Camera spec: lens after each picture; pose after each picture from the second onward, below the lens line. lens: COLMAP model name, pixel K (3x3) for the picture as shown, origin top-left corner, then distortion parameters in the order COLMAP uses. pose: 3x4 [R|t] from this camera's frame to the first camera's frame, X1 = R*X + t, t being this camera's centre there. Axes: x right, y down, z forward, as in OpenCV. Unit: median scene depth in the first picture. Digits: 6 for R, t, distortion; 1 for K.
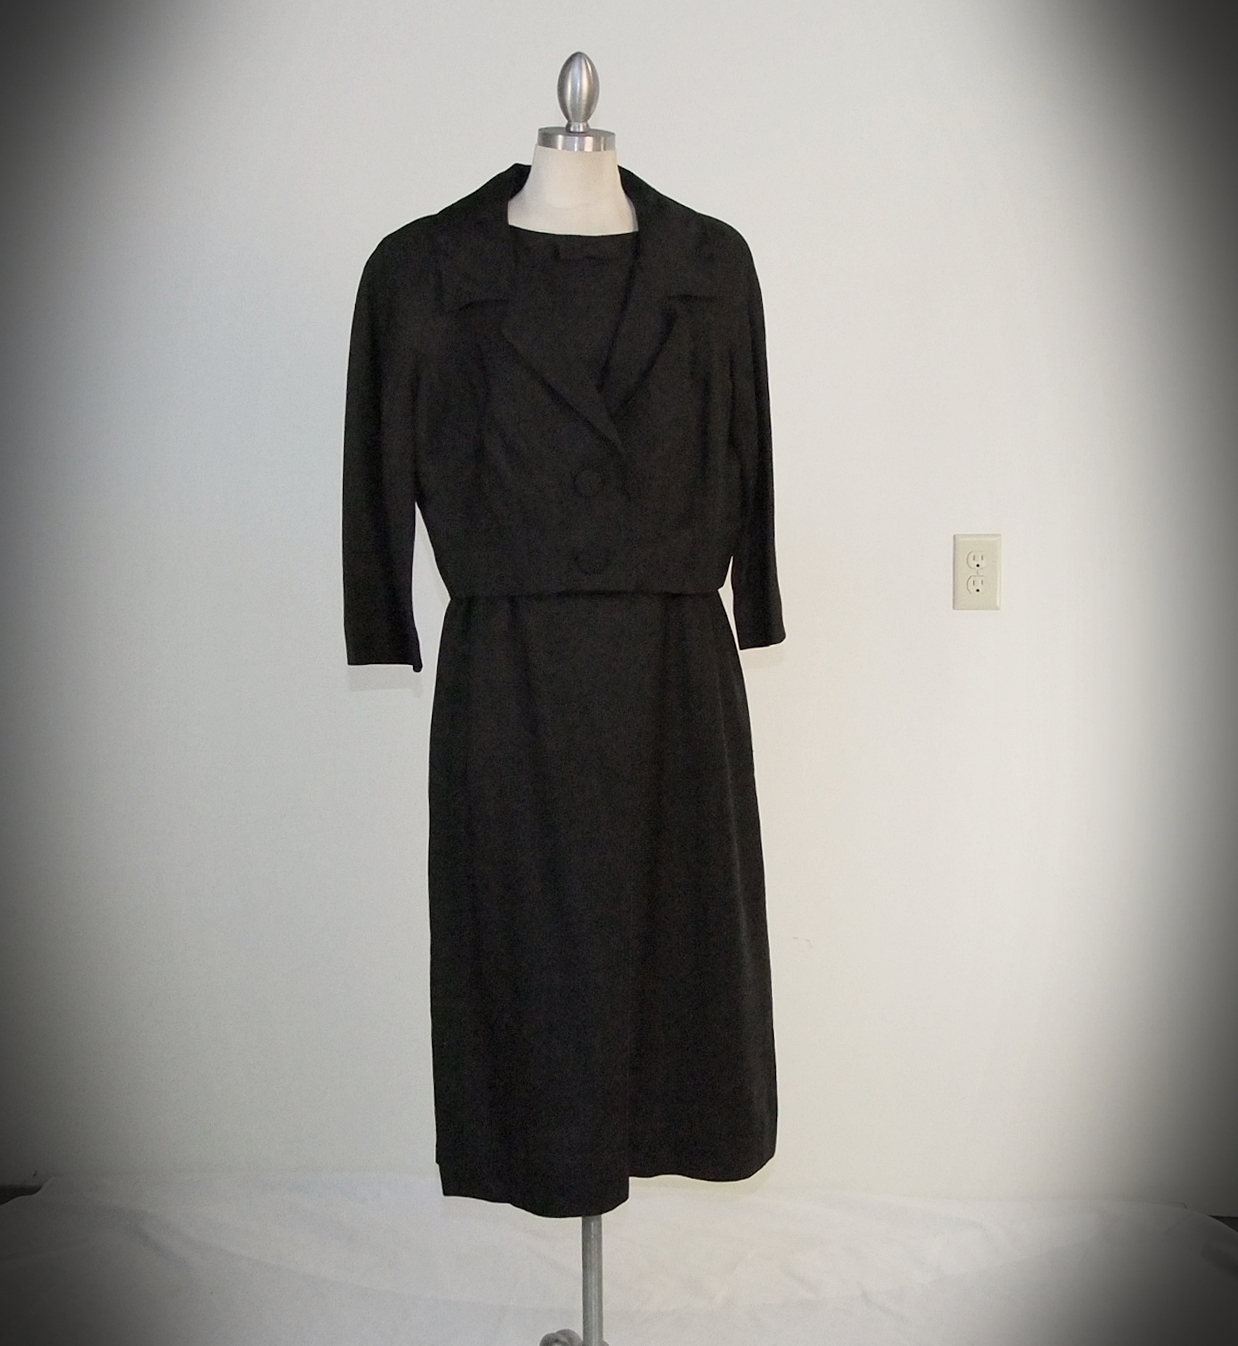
lens RADIAL K [[1306.2, 0, 616.5], [0, 1306.2, 671.1], [0, 0, 1]] dist [0.019020, 0.000000]
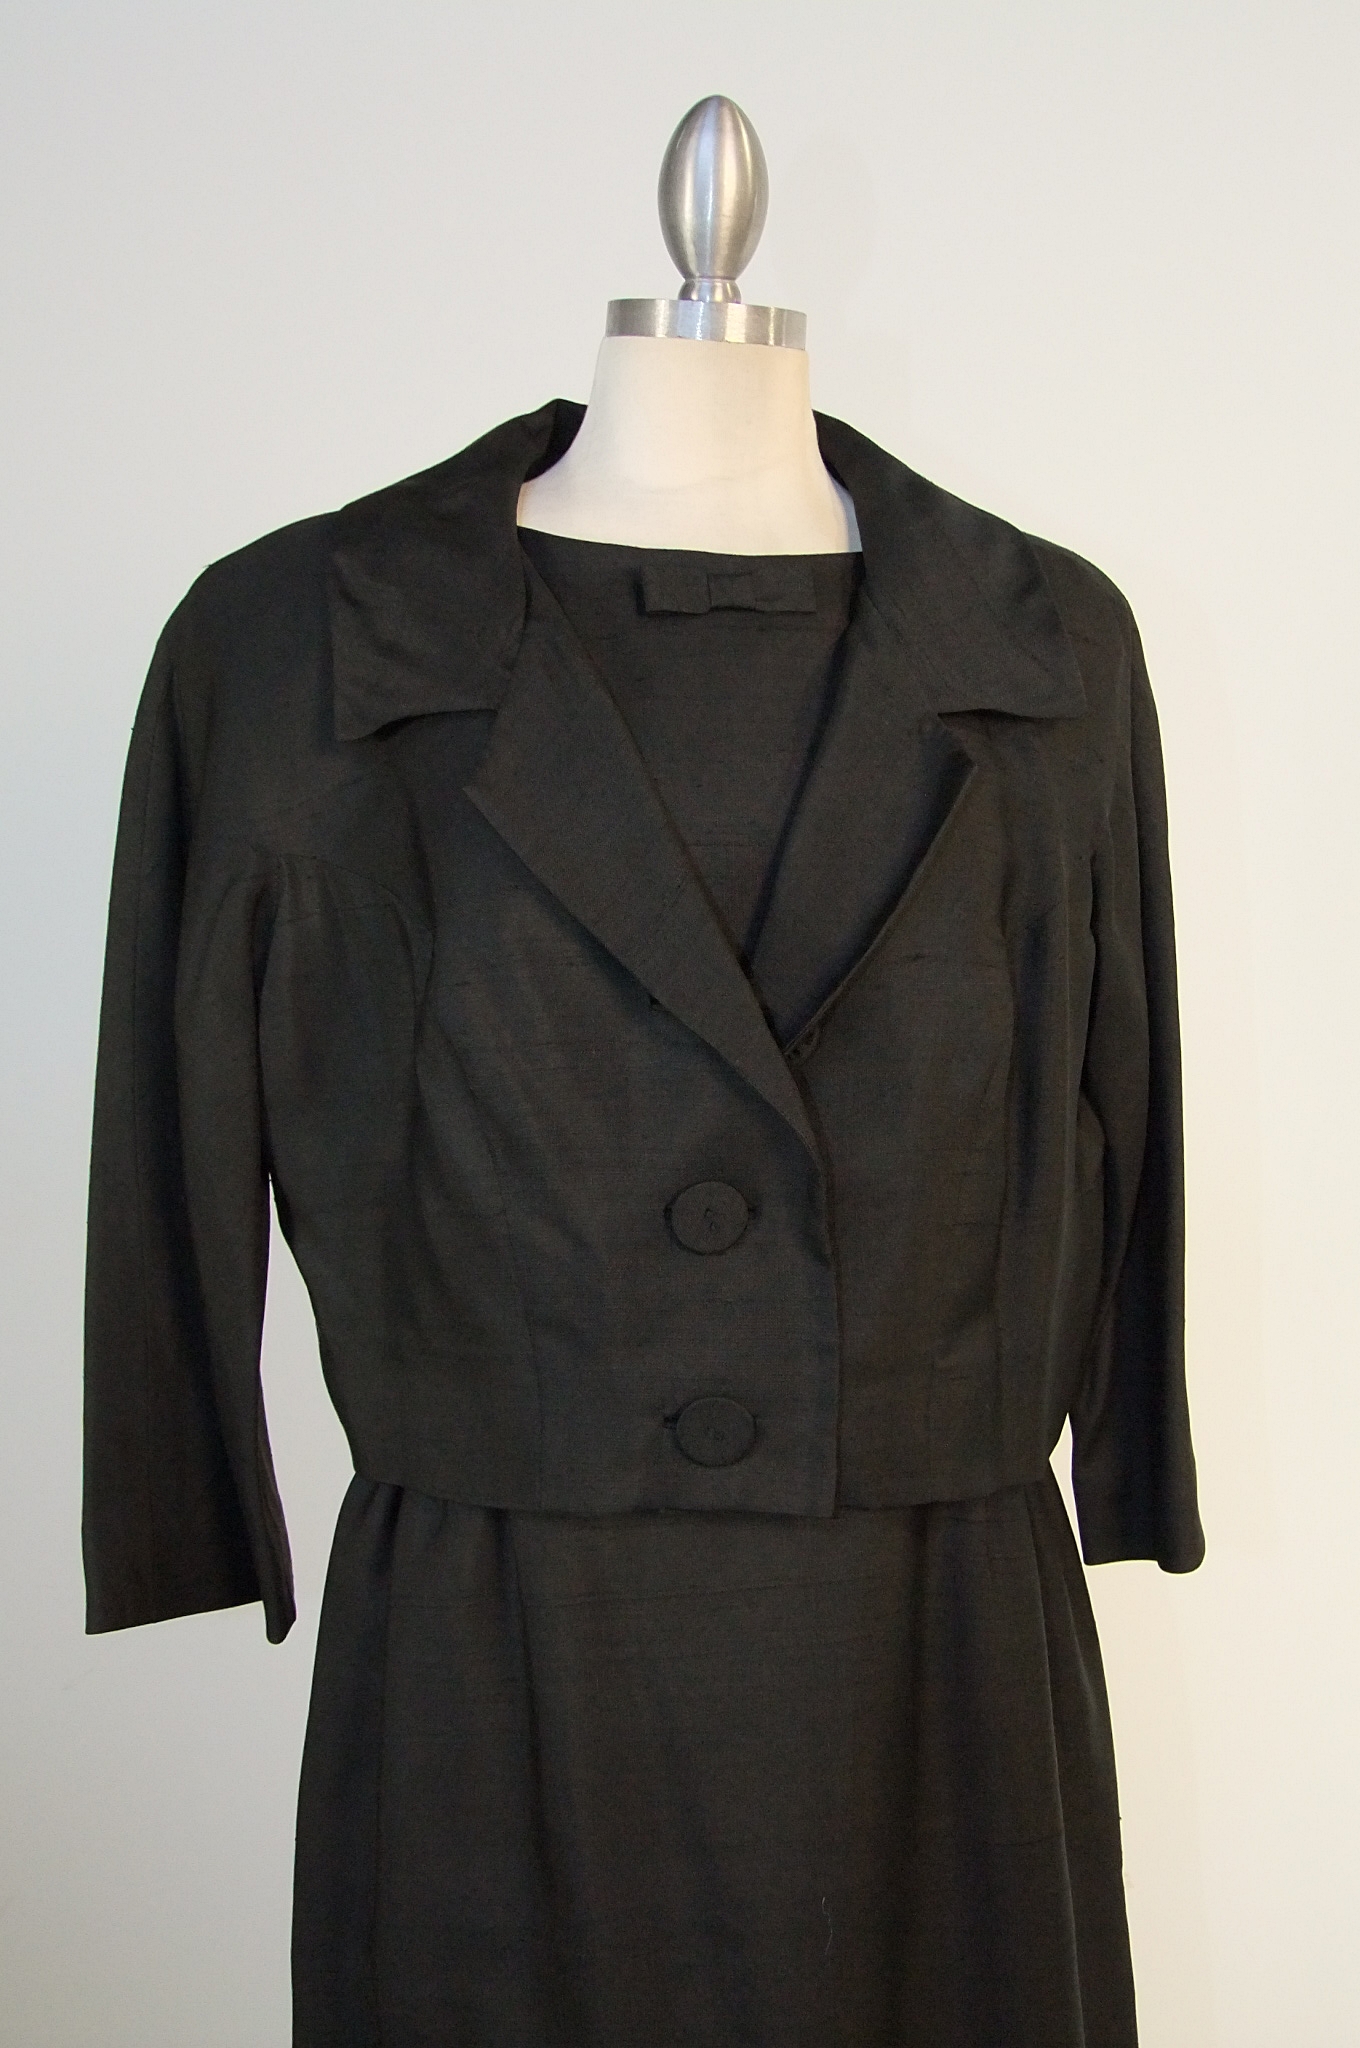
lens RADIAL K [[1890.7, 0, 681.2], [0, 1890.7, 1020.7], [0, 0, 1]] dist [0.004653, 0.000000]
pose [[0.997731, 0.021387, -0.063832, 0.002286], [-0.030377, 0.989202, -0.143377, -0.120202], [0.060076, 0.144991, 0.987607, 0.472877]]
